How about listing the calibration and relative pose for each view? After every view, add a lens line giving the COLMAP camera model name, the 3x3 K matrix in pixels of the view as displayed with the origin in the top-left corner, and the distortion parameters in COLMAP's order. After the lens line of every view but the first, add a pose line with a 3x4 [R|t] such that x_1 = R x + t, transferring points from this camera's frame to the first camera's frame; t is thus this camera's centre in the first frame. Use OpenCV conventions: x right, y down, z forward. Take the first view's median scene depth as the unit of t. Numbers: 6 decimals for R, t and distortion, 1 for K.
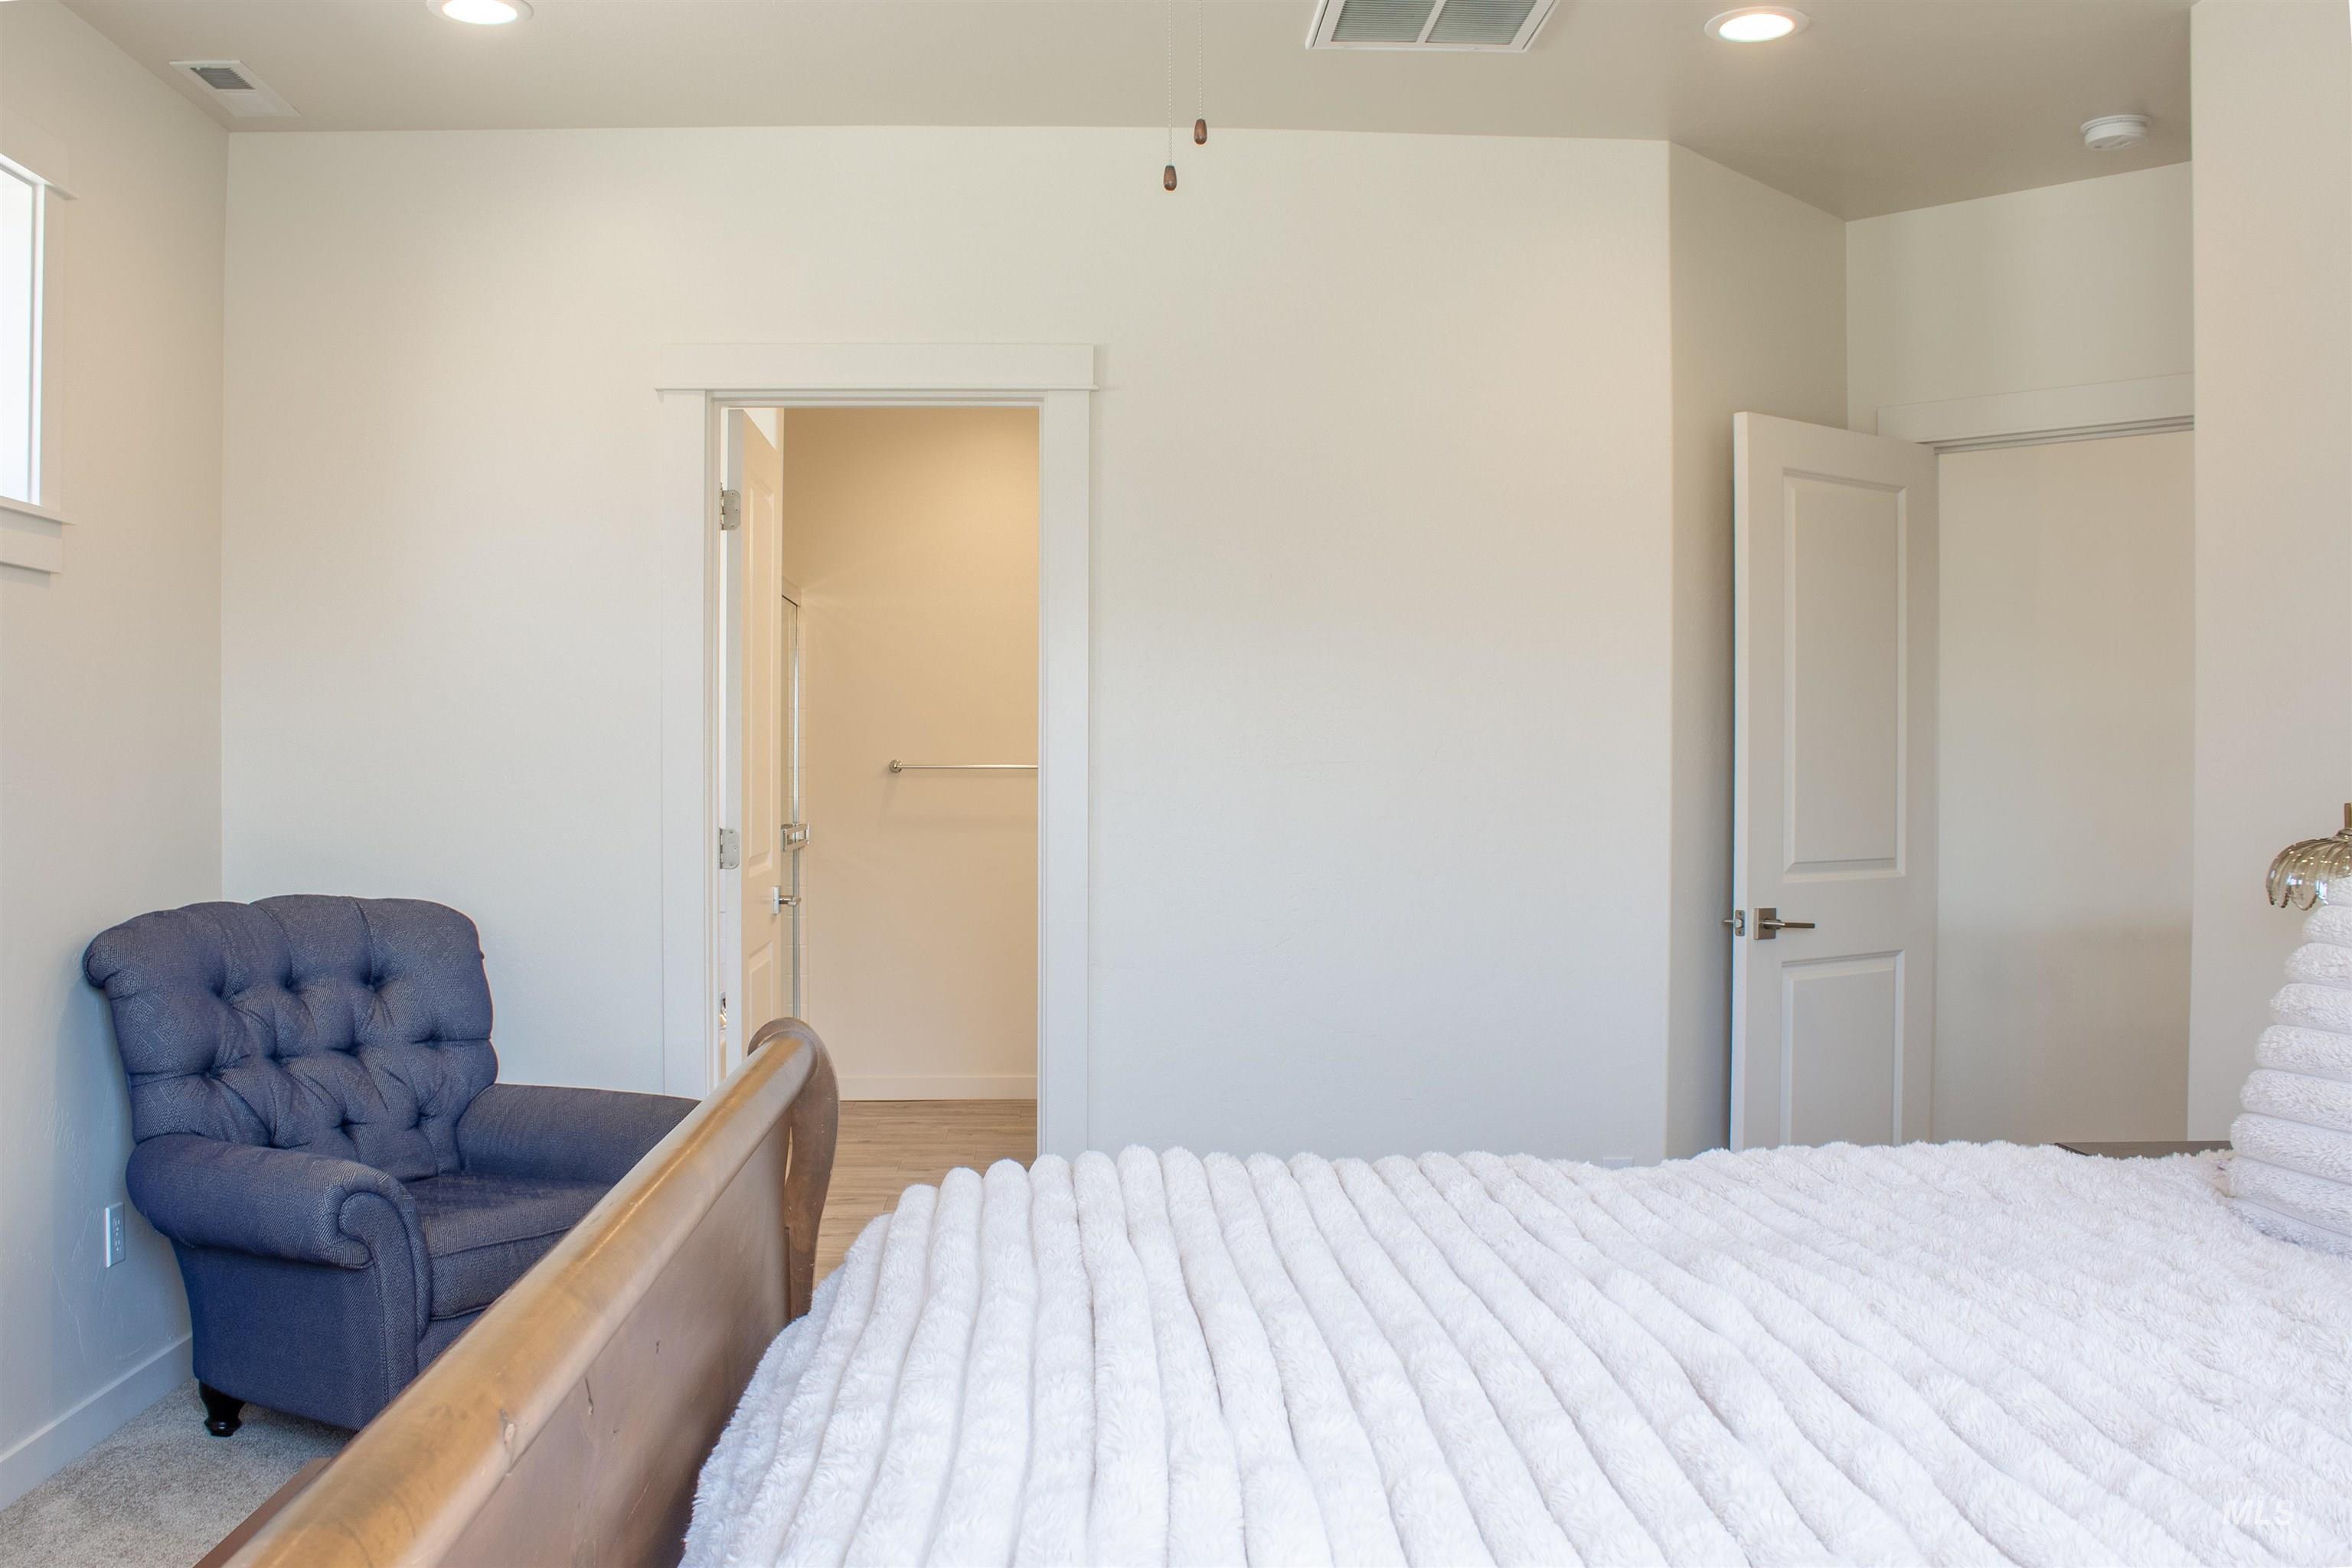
lens RADIAL K [[2029.3, 0, 1174.3], [0, 2029.3, 802.8], [0, 0, 1]] dist [-0.157749, 0.133762]
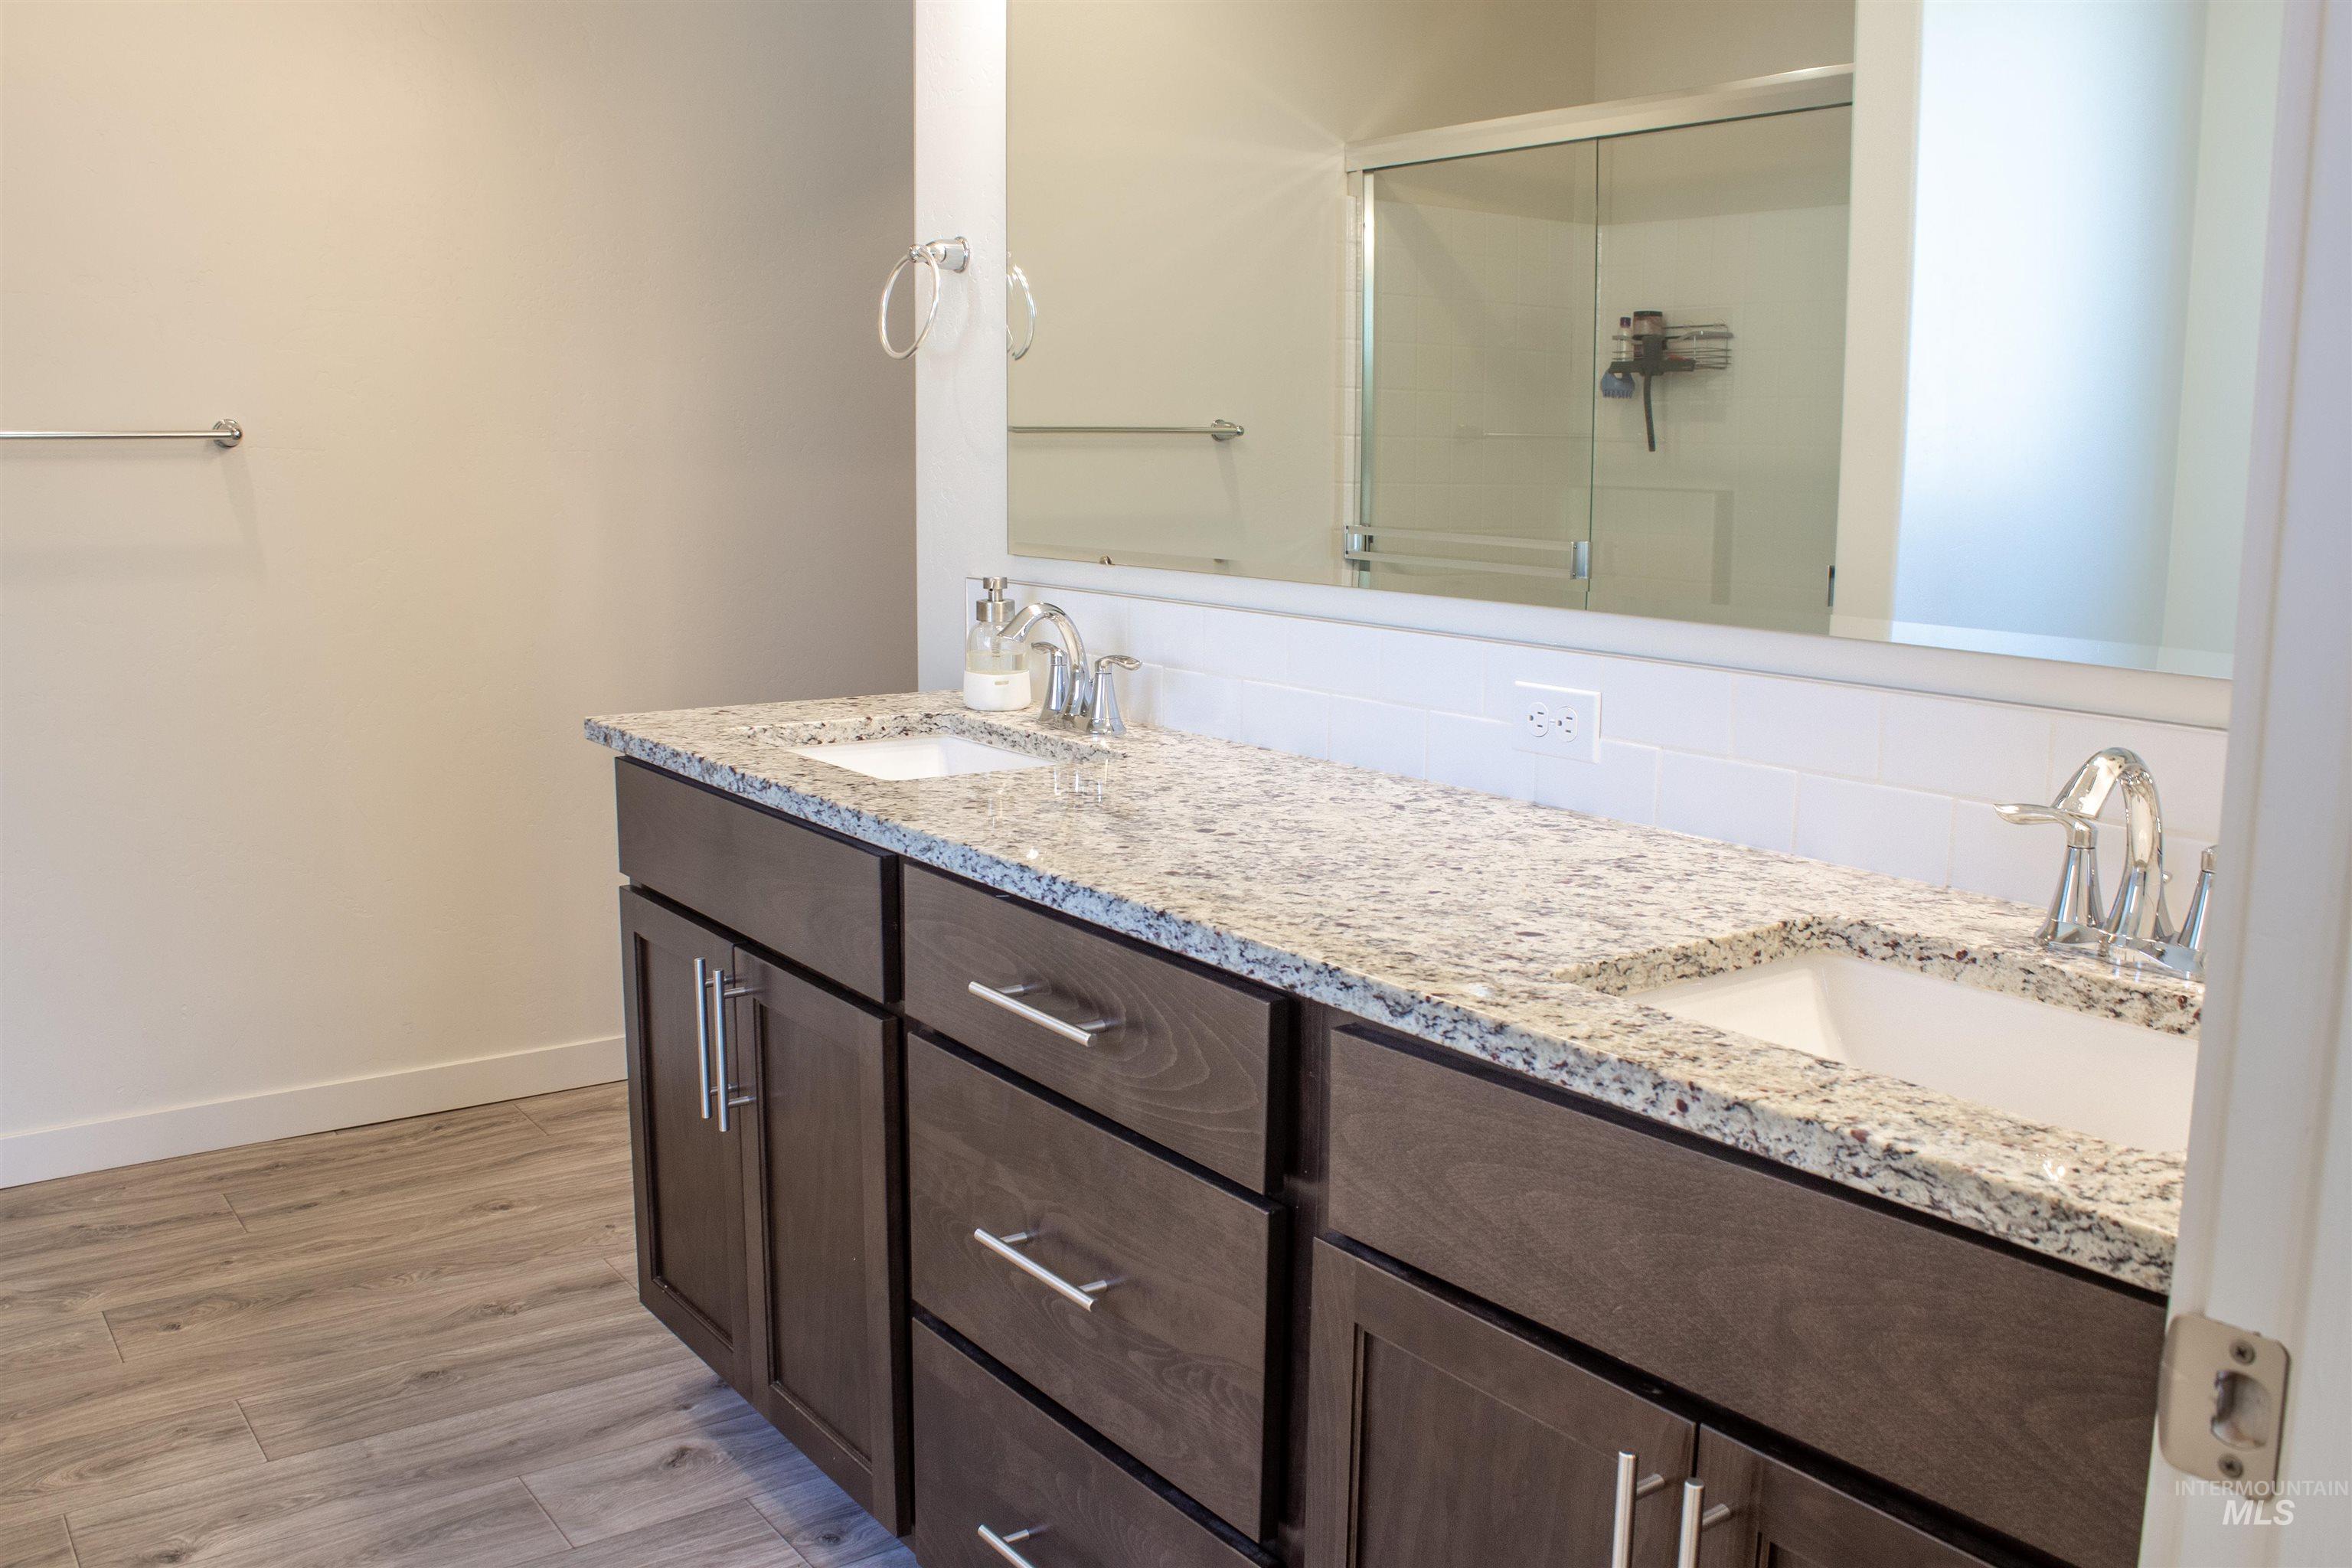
lens RADIAL K [[2029.3, 0, 1174.3], [0, 2029.3, 802.8], [0, 0, 1]] dist [-0.157749, 0.133762]
pose [[0.847518, -0.091212, 0.522870, -0.118265], [0.004979, 0.986446, 0.164010, -0.007829], [-0.530743, -0.136398, 0.836485, 0.527140]]
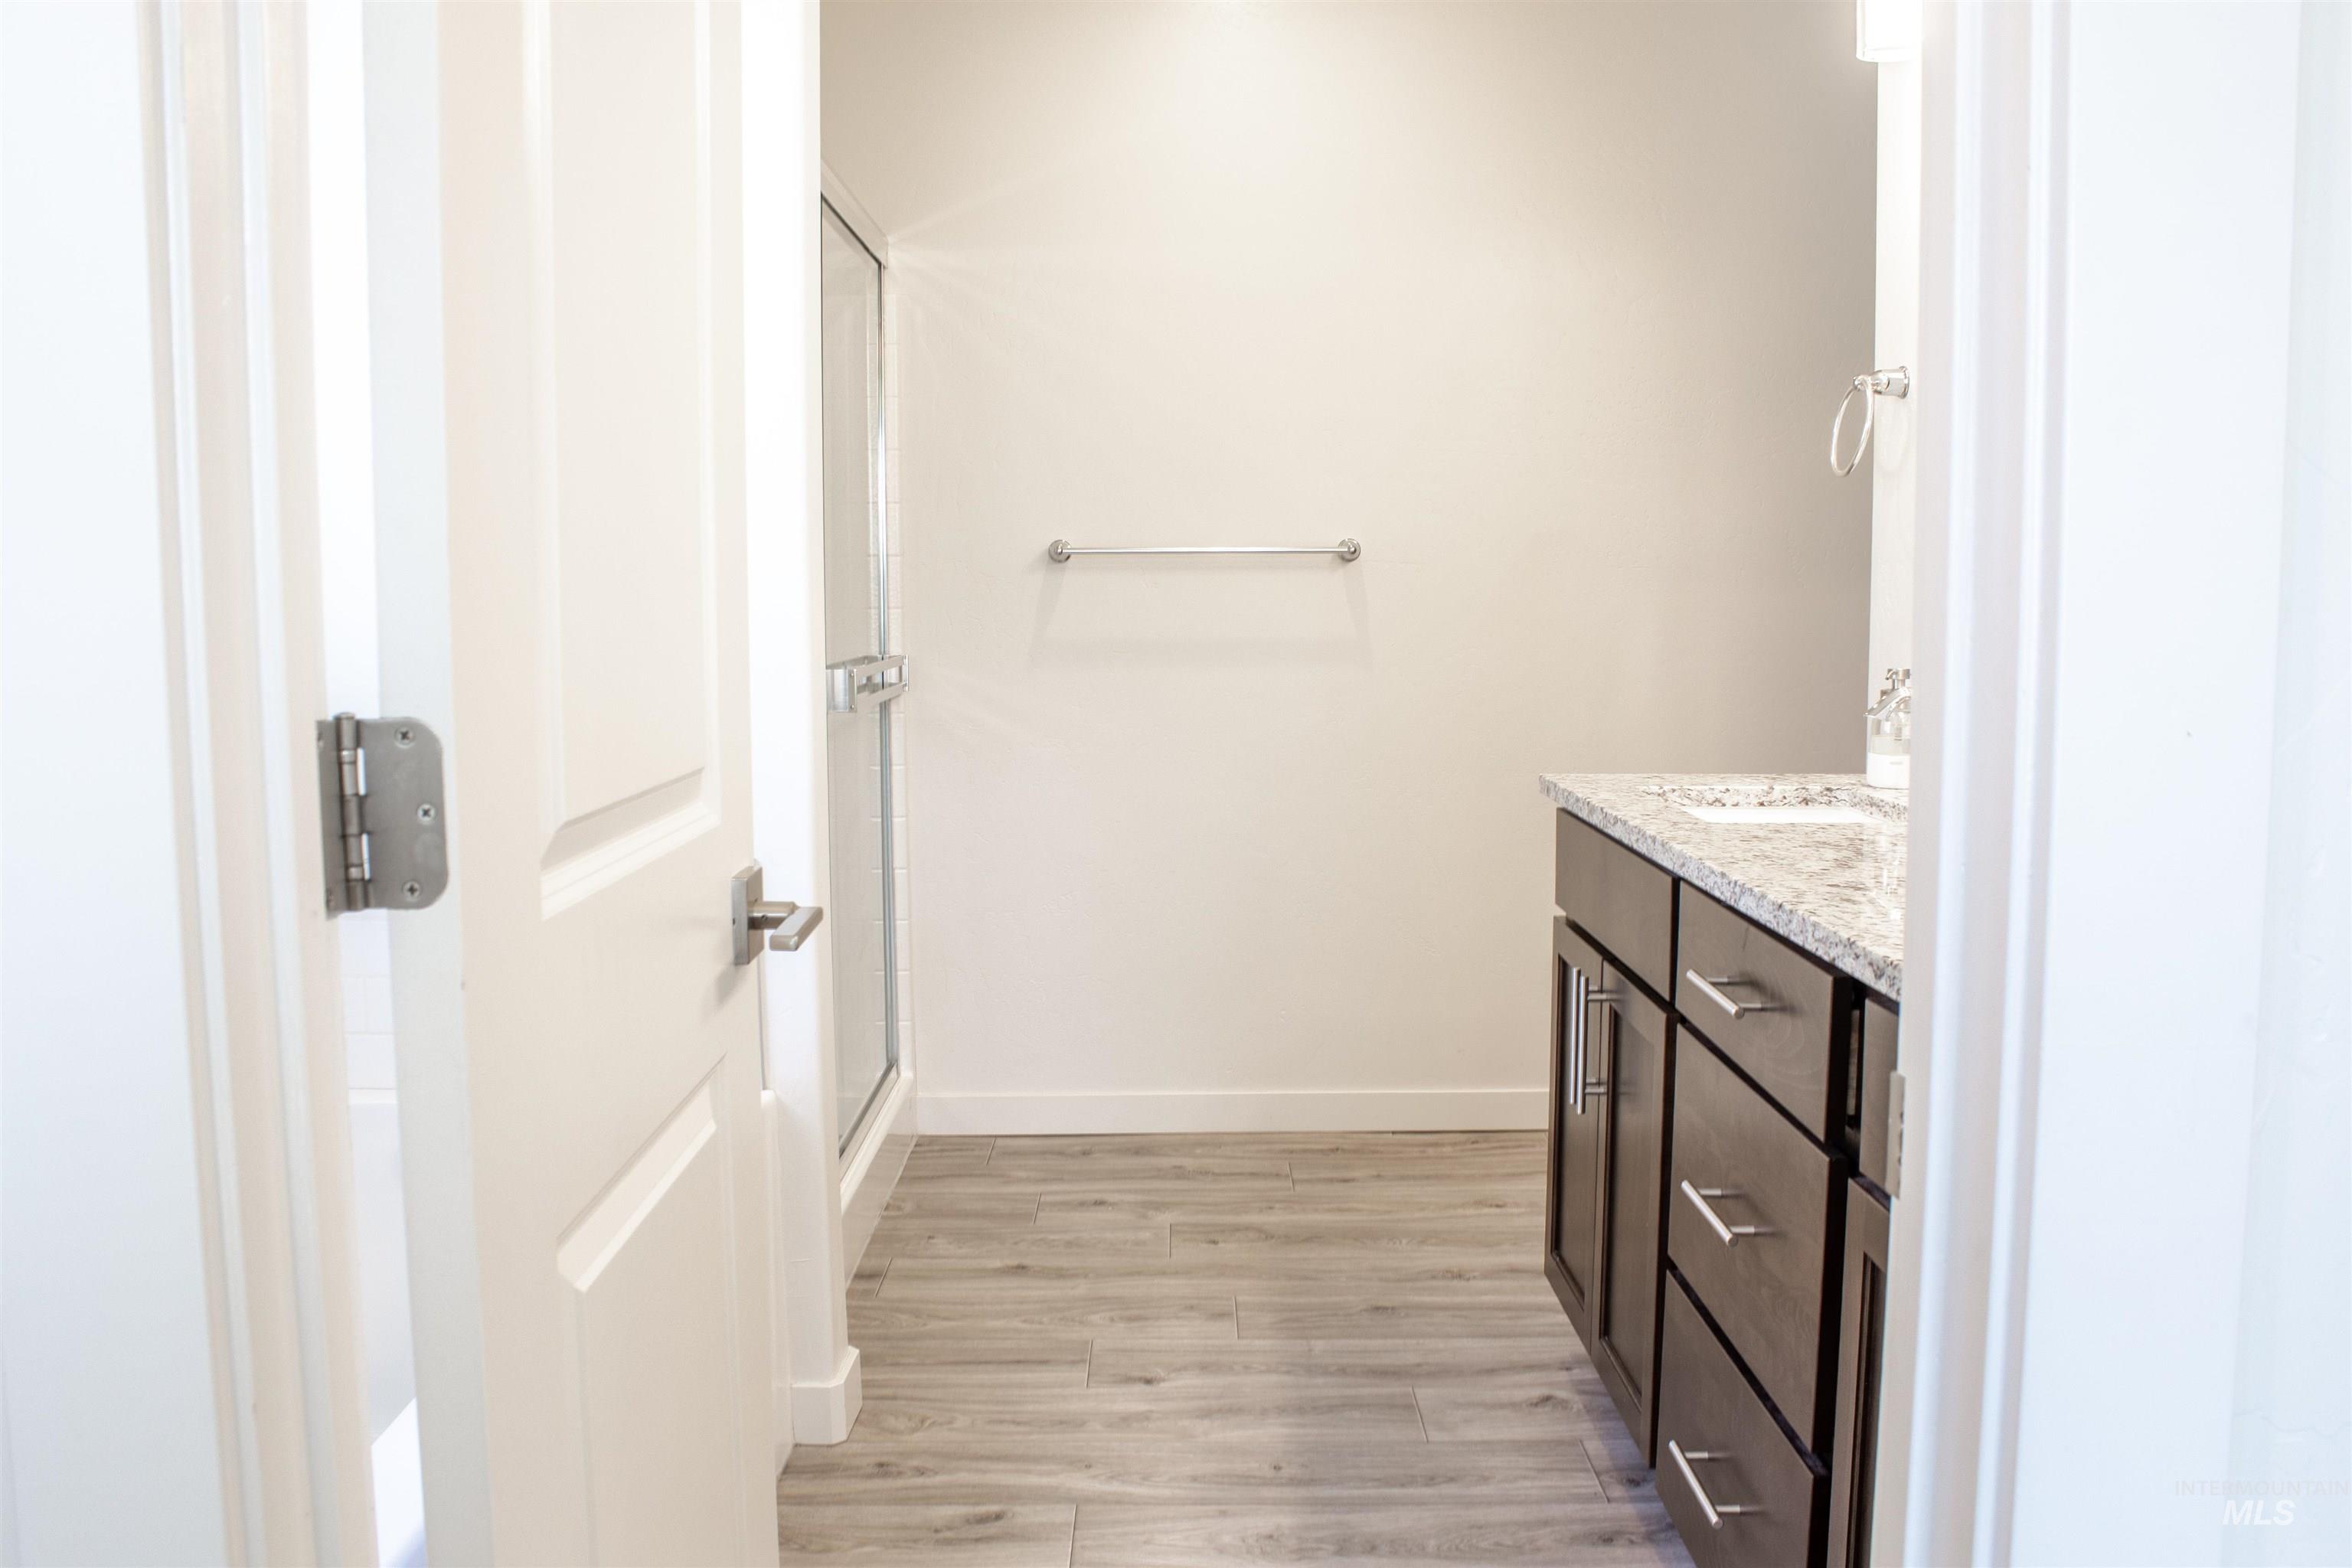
lens RADIAL K [[2029.3, 0, 1174.3], [0, 2029.3, 802.8], [0, 0, 1]] dist [-0.157749, 0.133762]
pose [[0.997821, -0.001116, -0.065975, -0.070795], [0.006925, 0.996106, 0.087890, 0.002227], [0.065620, -0.088155, 0.993943, 0.449024]]
